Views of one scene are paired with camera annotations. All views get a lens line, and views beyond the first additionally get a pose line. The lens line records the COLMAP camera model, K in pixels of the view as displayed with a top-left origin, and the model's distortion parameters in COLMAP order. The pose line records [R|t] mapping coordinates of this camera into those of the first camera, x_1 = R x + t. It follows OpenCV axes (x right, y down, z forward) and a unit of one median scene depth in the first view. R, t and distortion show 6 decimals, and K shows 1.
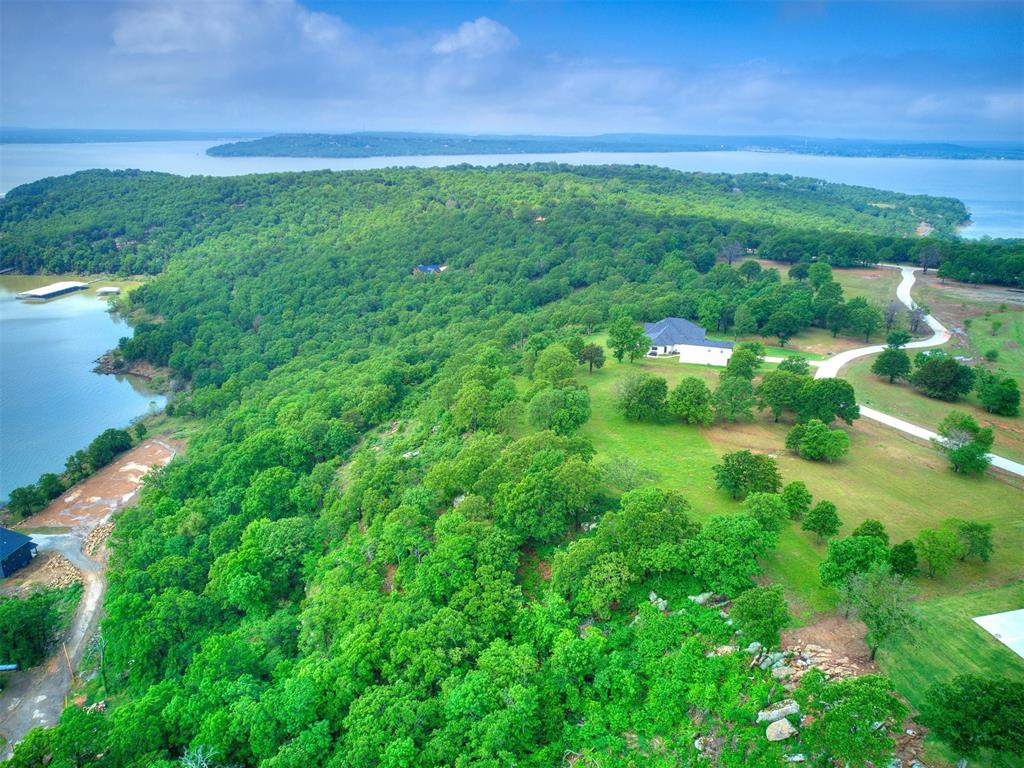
lens RADIAL K [[735.3, 0, 512.0], [0, 735.3, 384.0], [0, 0, 1]] dist [-0.086500, 0.090598]
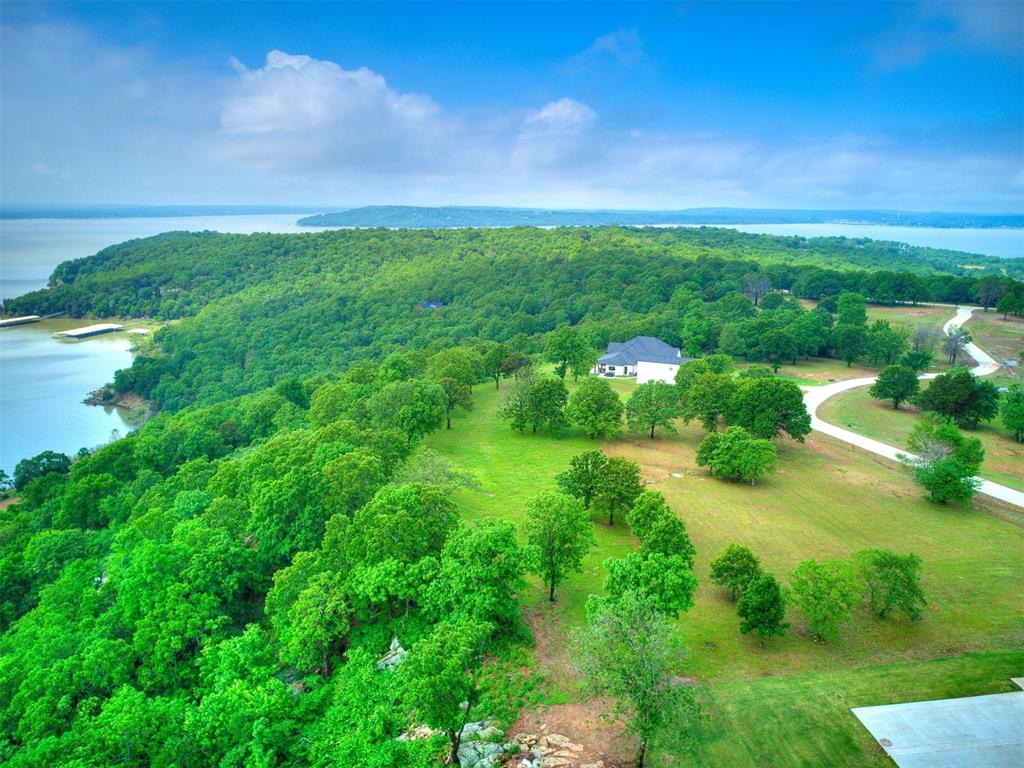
lens RADIAL K [[735.3, 0, 512.0], [0, 735.3, 384.0], [0, 0, 1]] dist [-0.086500, 0.090598]
pose [[0.993233, 0.021267, -0.114174, 0.105280], [-0.032361, 0.994835, -0.096207, 0.032185], [0.111538, 0.099250, 0.988791, 0.091739]]
